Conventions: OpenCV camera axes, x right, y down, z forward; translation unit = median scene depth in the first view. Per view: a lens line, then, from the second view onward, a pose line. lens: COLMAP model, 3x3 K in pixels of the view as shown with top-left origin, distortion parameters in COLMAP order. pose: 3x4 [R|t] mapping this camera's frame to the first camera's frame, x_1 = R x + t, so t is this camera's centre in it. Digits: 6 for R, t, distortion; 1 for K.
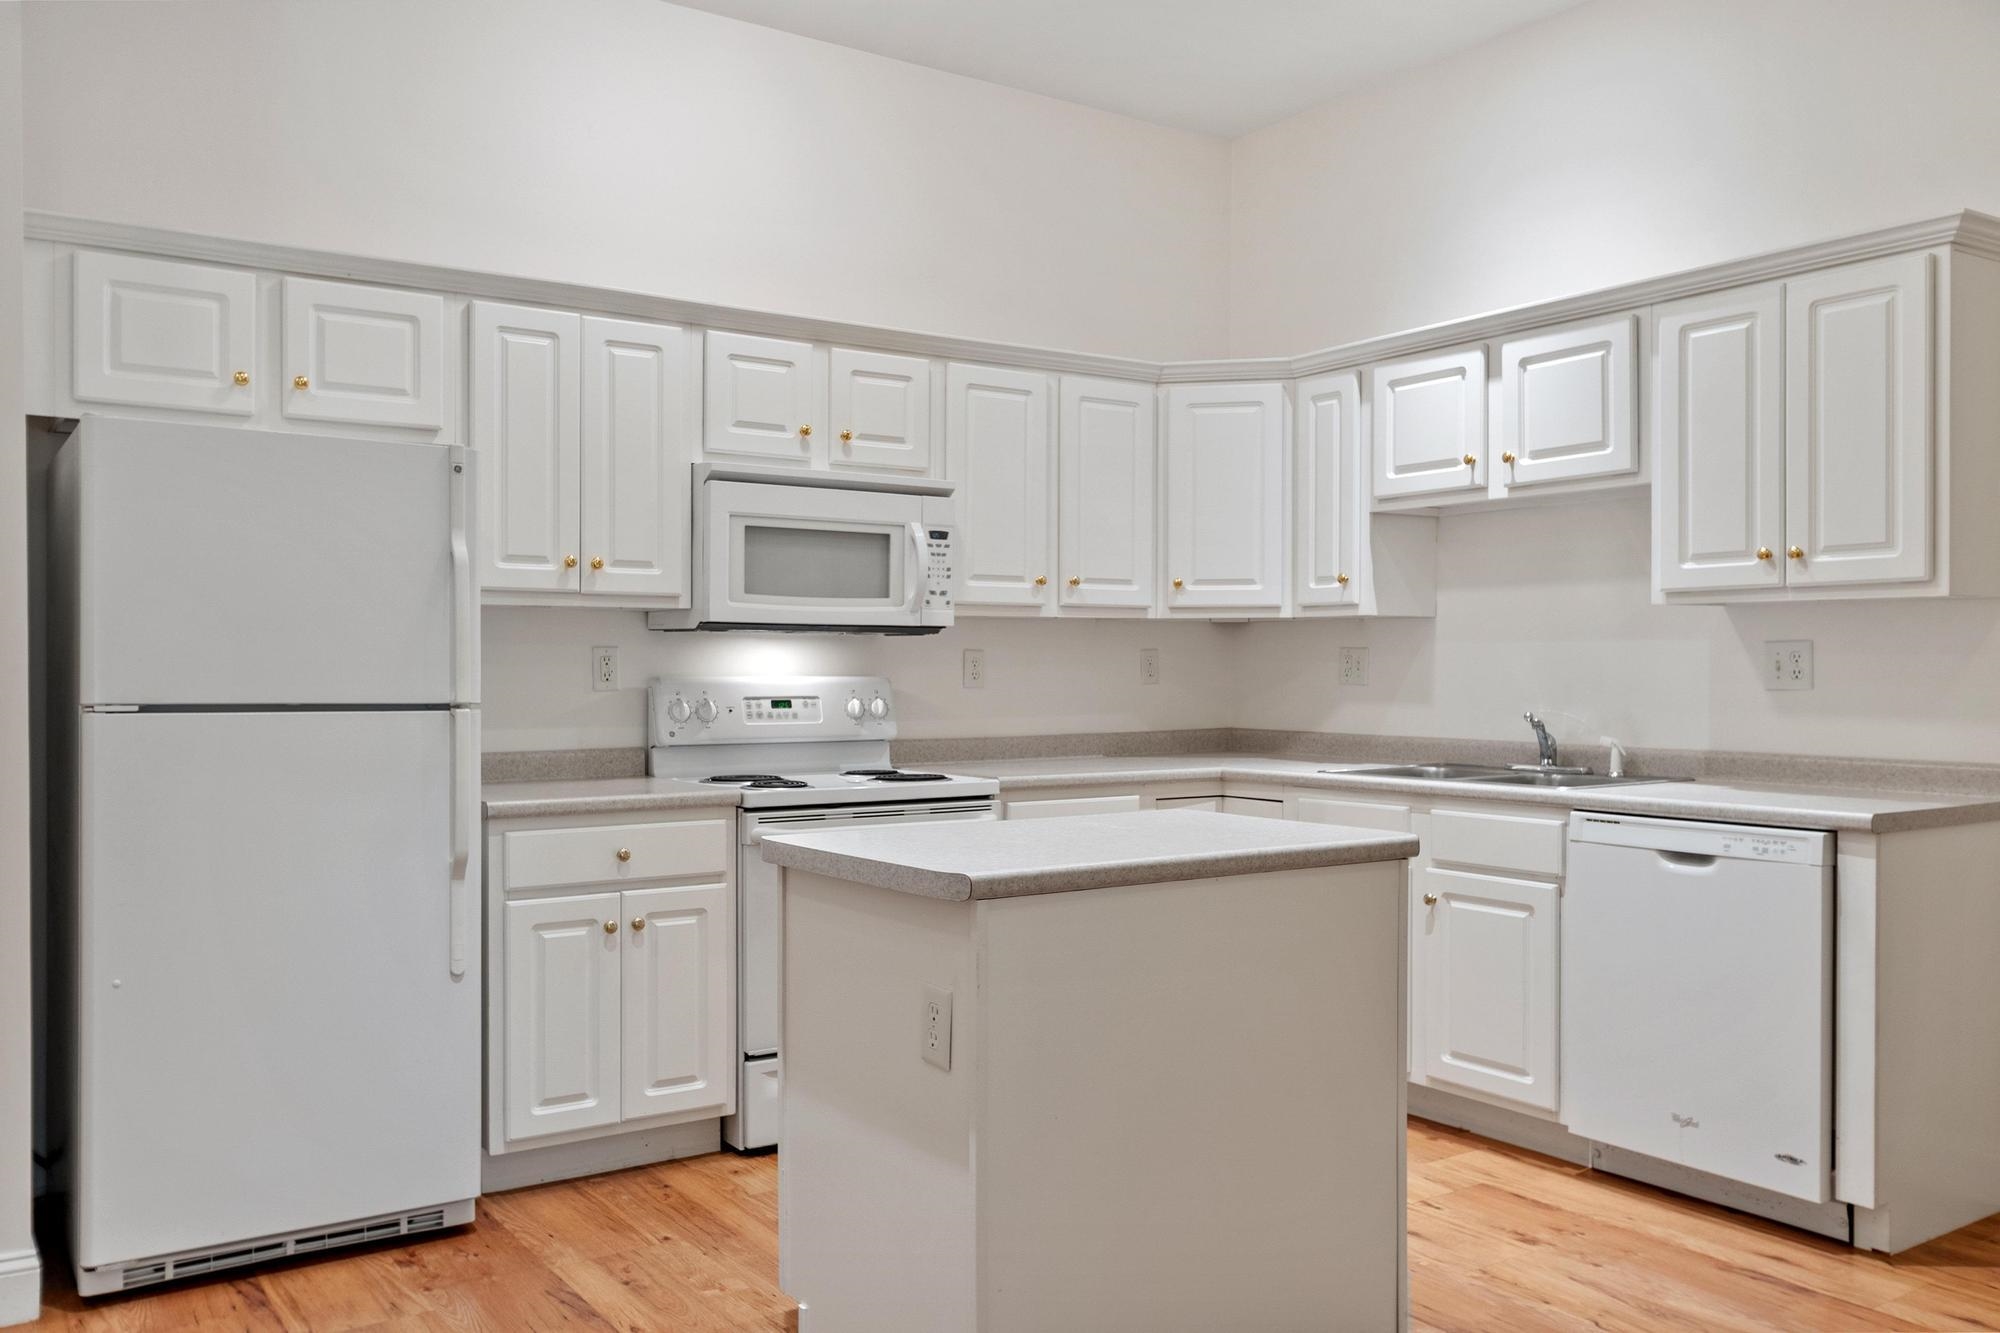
lens RADIAL K [[1619.3, 0, 1000.0], [0, 1619.3, 666.5], [0, 0, 1]] dist [0.009705, -0.004958]
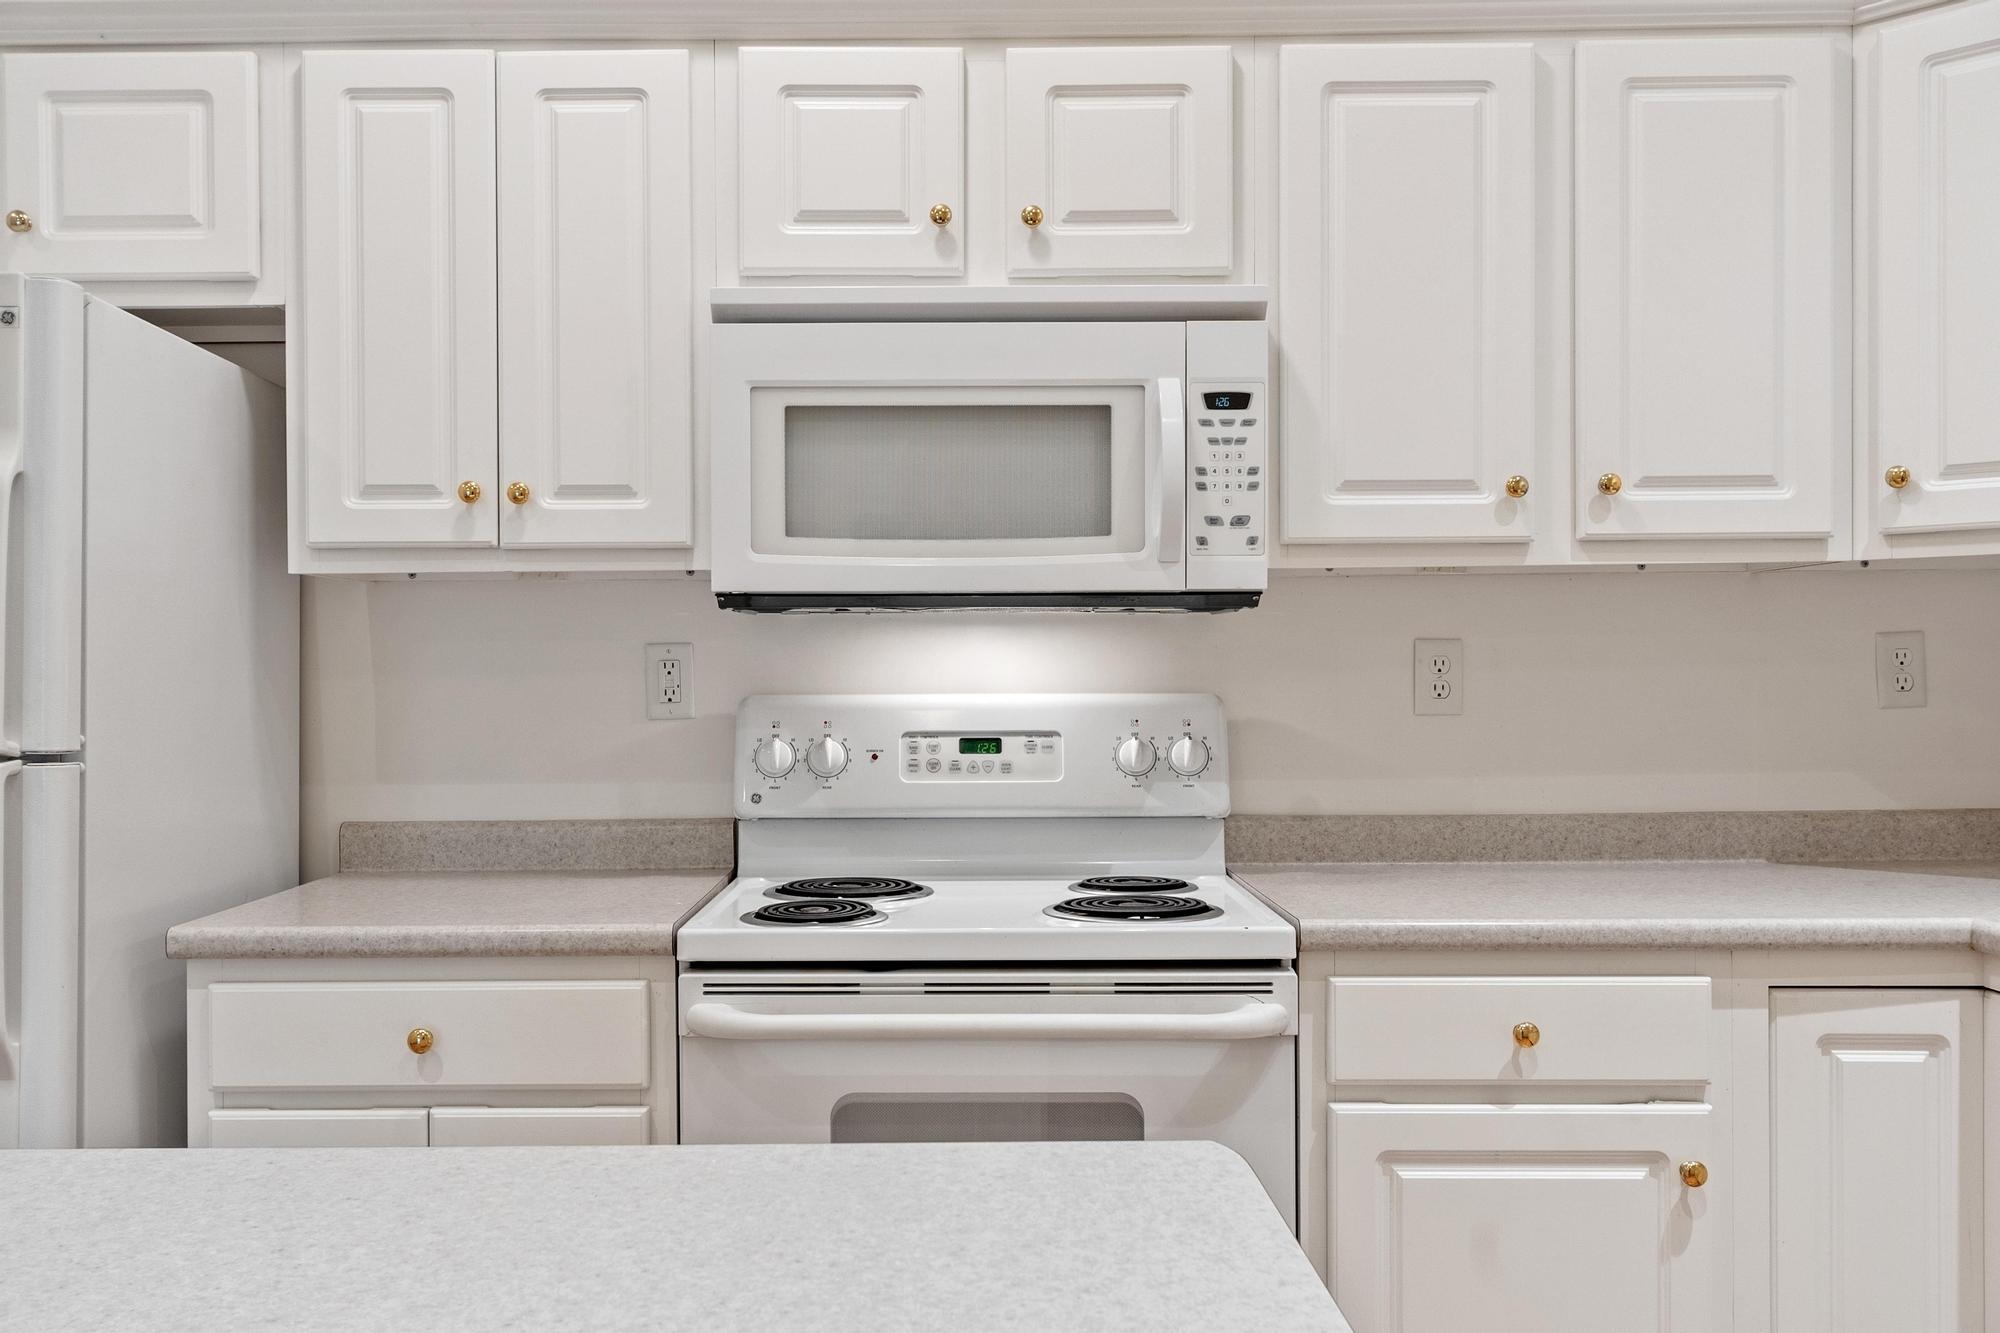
lens RADIAL K [[1783.7, 0, 942.1], [0, 1783.7, 667.8], [0, 0, 1]] dist [0.010300, -0.000208]
pose [[0.816626, -0.006504, -0.577131, 0.203724], [0.006510, 0.999977, -0.002058, -0.001423], [0.577131, -0.002076, 0.816649, 0.534892]]
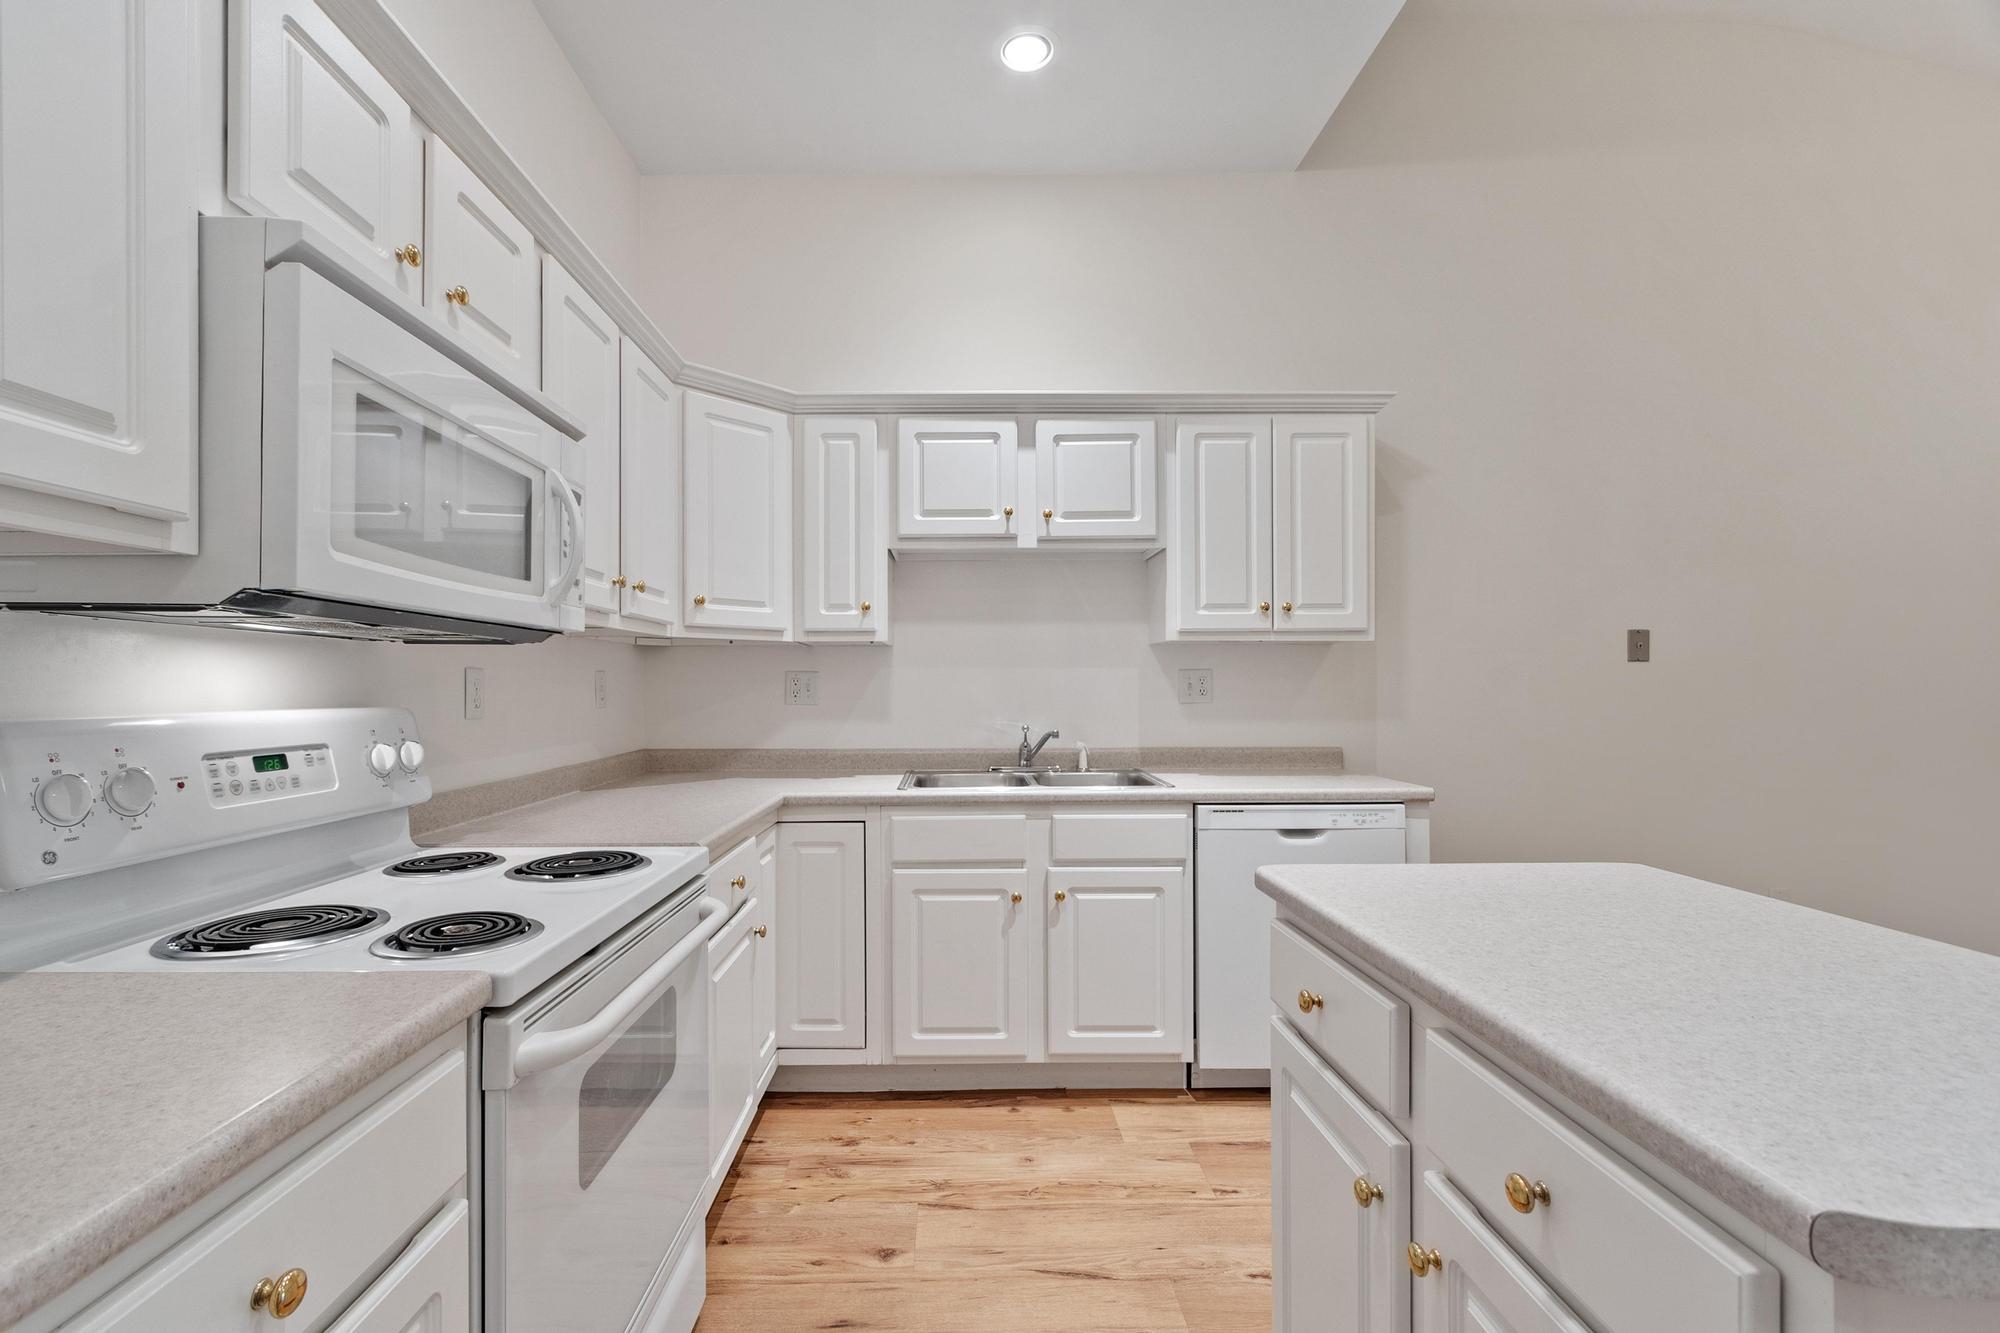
lens RADIAL K [[874.6, 0, 970.3], [0, 874.6, 681.8], [0, 0, 1]] dist [0.004767, 0.000231]
pose [[0.560174, 0.002123, 0.828372, -0.256435], [0.002897, 0.999986, -0.004522, -0.001489], [-0.828370, 0.004933, 0.560160, 0.676852]]
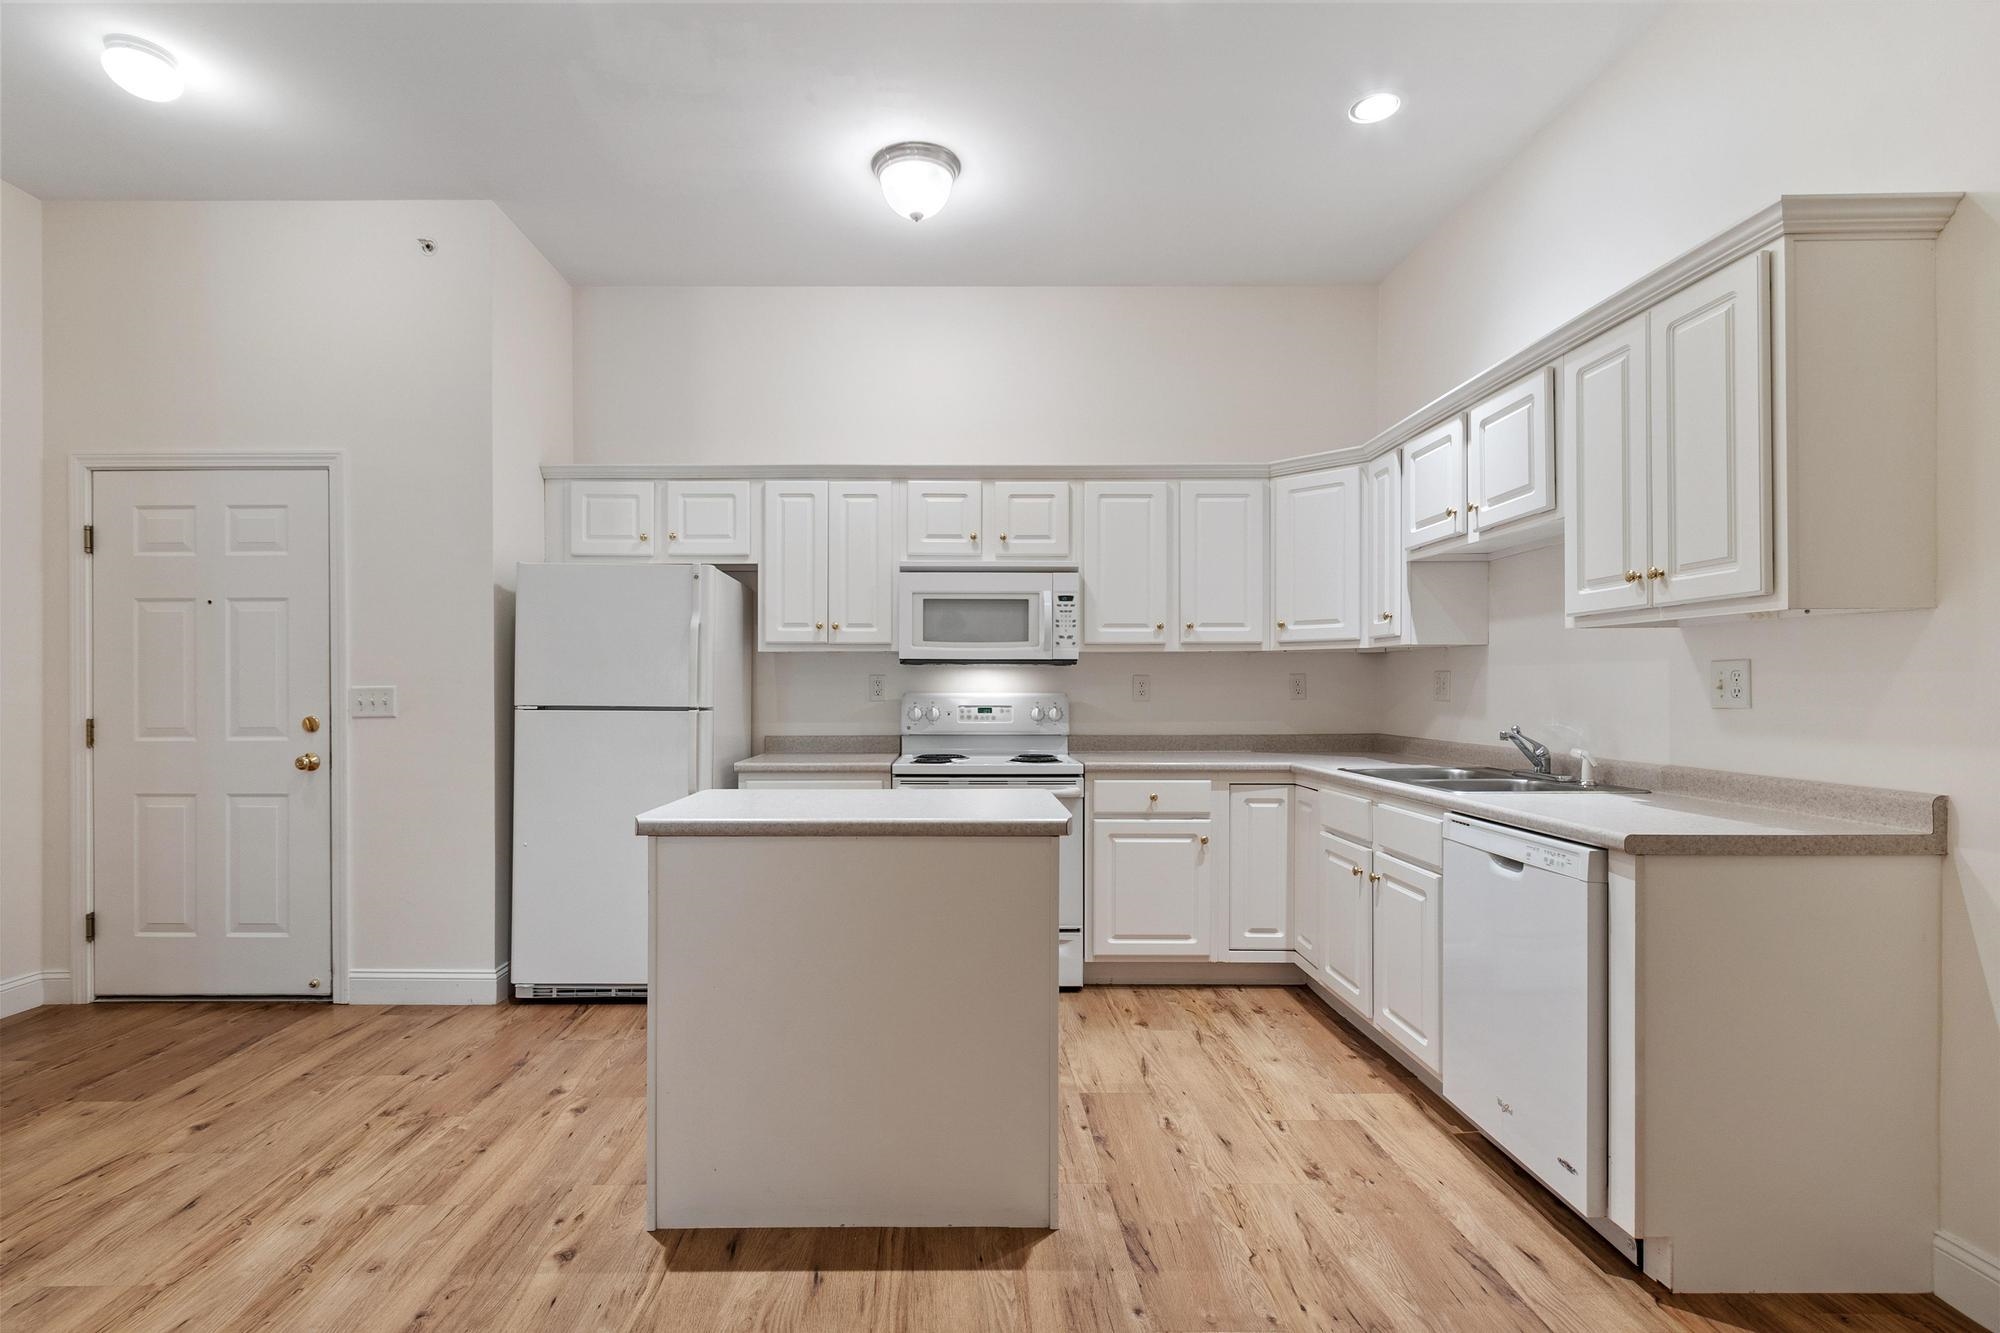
lens RADIAL K [[979.4, 0, 964.0], [0, 979.4, 675.1], [0, 0, 1]] dist [0.000613, 0.000477]
pose [[0.823991, -0.007841, -0.566548, 0.407332], [0.000651, 0.999917, -0.012893, 0.001180], [0.566602, 0.010255, 0.823928, 0.210297]]
